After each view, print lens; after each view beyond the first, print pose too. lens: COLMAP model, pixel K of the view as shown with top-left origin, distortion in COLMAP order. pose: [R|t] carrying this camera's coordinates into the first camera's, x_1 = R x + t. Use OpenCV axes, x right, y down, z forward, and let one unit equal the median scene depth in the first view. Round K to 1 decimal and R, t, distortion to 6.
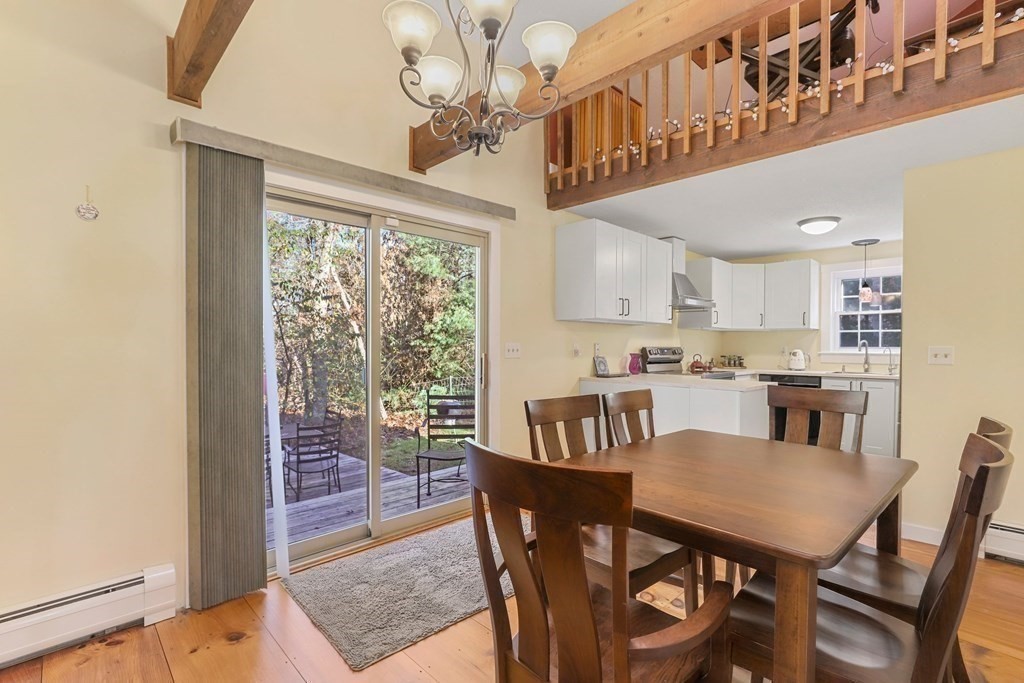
lens RADIAL K [[464.6, 0, 512.8], [0, 464.6, 349.6], [0, 0, 1]] dist [-0.002778, 0.002256]
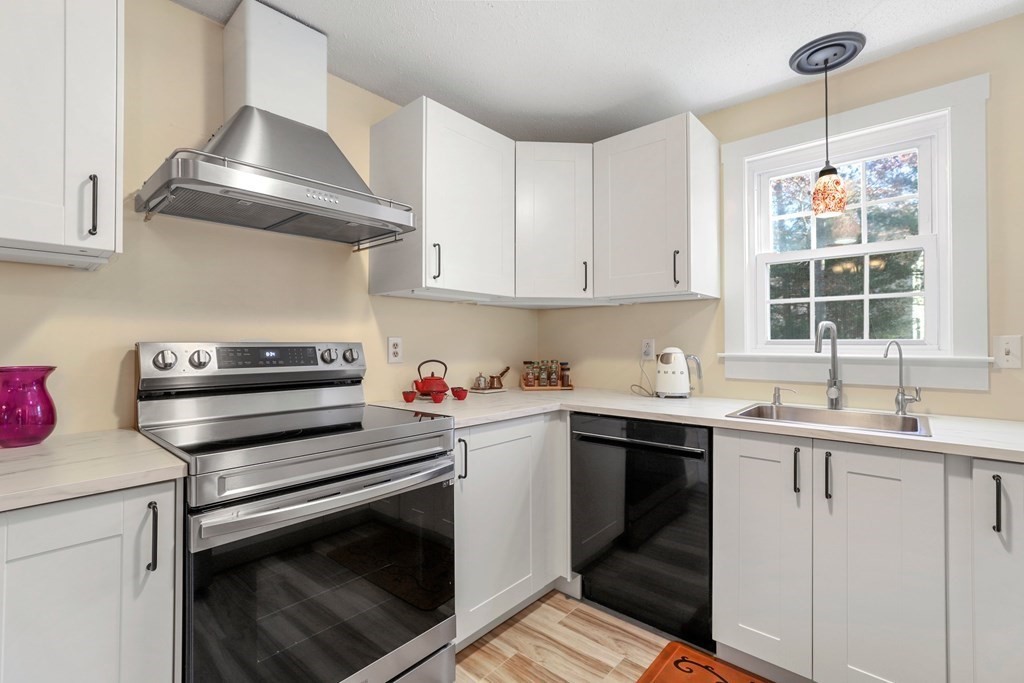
lens RADIAL K [[464.6, 0, 507.1], [0, 464.6, 337.0], [0, 0, 1]] dist [-0.002778, 0.002256]
pose [[0.997062, -0.003596, 0.076519, 0.461030], [0.005341, 0.999730, -0.022613, -0.000752], [-0.076417, 0.022955, 0.996812, 0.633004]]
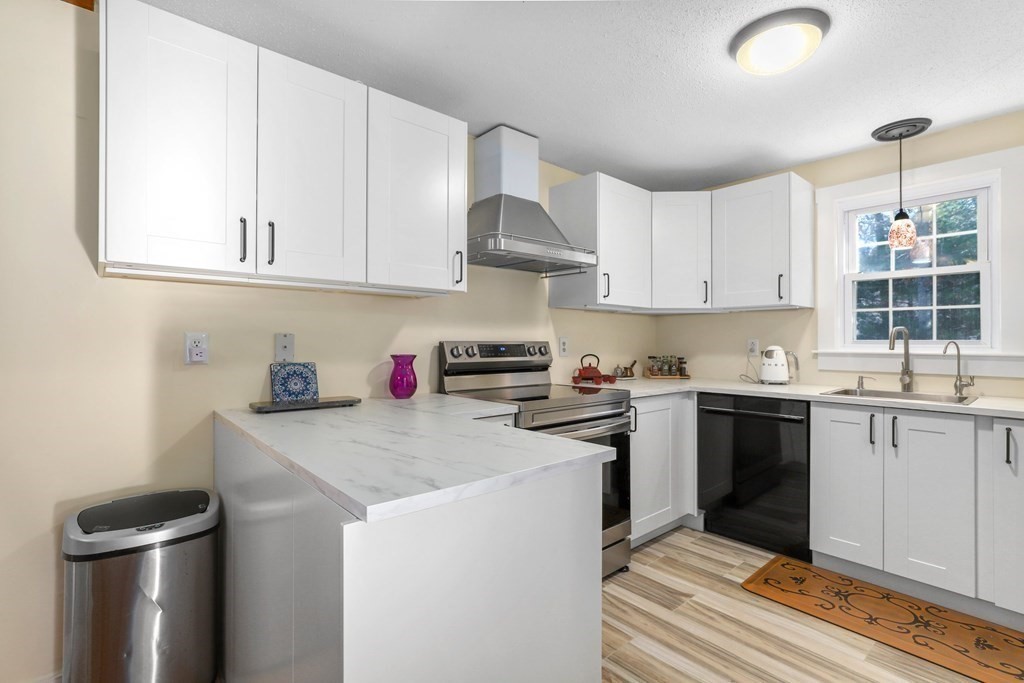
lens RADIAL K [[477.0, 0, 513.3], [0, 477.0, 337.0], [0, 0, 1]] dist [0.004259, 0.001436]
pose [[0.999057, -0.002495, -0.043340, 0.353643], [0.001681, 0.999821, -0.018825, -0.000169], [0.043379, 0.018734, 0.998883, 0.456329]]
